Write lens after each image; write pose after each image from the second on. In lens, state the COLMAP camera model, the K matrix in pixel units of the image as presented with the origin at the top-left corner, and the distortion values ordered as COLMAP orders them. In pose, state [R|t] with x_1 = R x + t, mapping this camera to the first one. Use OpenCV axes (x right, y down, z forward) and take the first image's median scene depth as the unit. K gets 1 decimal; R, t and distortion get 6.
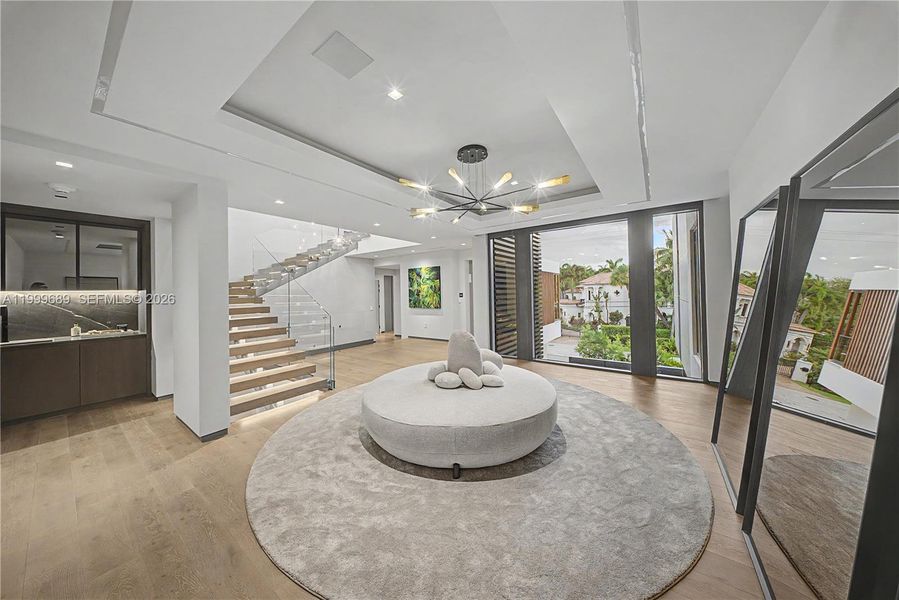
lens RADIAL K [[276.5, 0, 447.3], [0, 276.5, 295.1], [0, 0, 1]] dist [-0.000053, -0.005203]
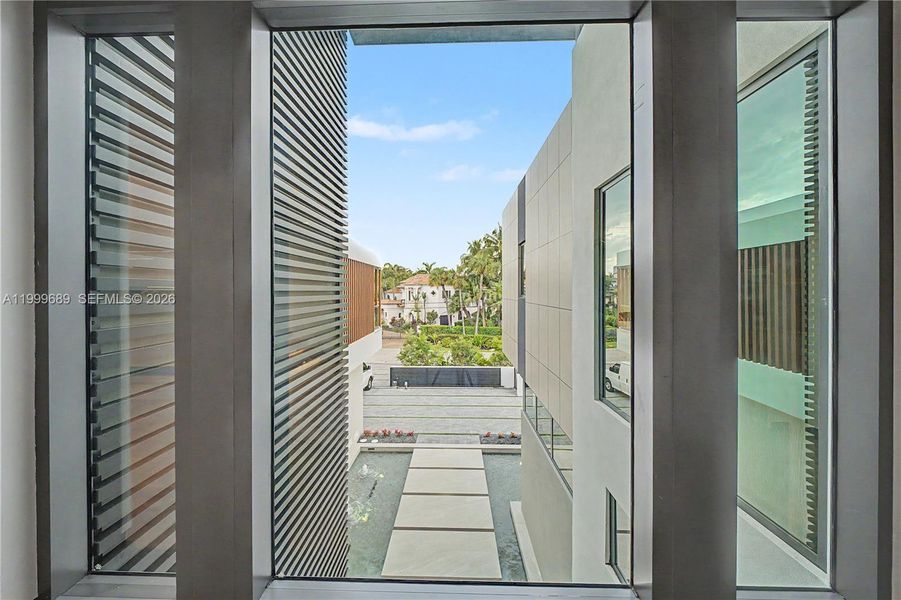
lens RADIAL K [[277.1, 0, 448.3], [0, 277.1, 295.1], [0, 0, 1]] dist [-0.000053, -0.005203]
pose [[0.812231, 0.007608, 0.583286, 0.046399], [-0.007870, 0.999967, -0.002083, -0.000023], [-0.583283, -0.002899, 0.812264, 0.110748]]
